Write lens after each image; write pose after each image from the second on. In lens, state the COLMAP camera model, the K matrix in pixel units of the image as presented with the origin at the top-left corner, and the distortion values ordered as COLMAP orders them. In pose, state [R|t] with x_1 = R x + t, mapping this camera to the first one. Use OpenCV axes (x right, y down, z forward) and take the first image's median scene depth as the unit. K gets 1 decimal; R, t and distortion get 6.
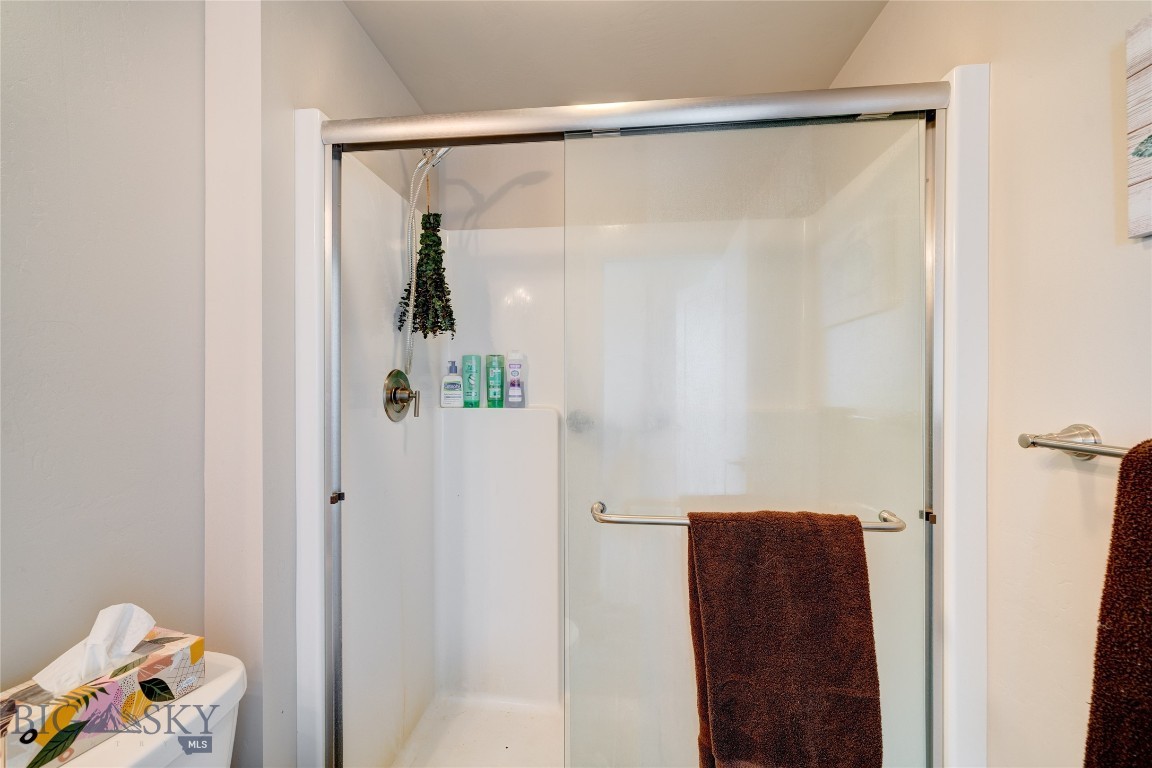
lens RADIAL K [[464.1, 0, 578.9], [0, 464.1, 386.3], [0, 0, 1]] dist [-0.013214, -0.000255]
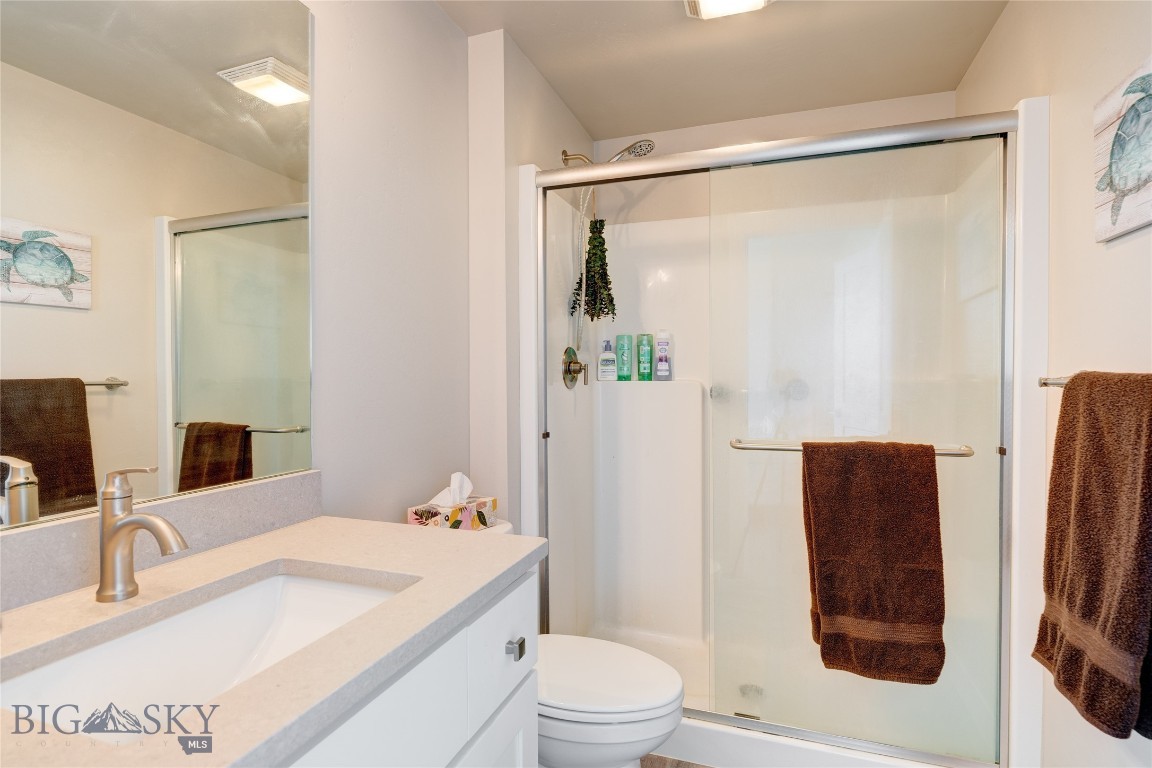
lens RADIAL K [[578.7, 0, 575.3], [0, 578.7, 384.0], [0, 0, 1]] dist [-0.005001, -0.001167]
pose [[0.969324, 0.000152, -0.245785, 0.002576], [0.002585, 0.999938, 0.010815, 0.047072], [0.245771, -0.011119, 0.969264, -0.511419]]
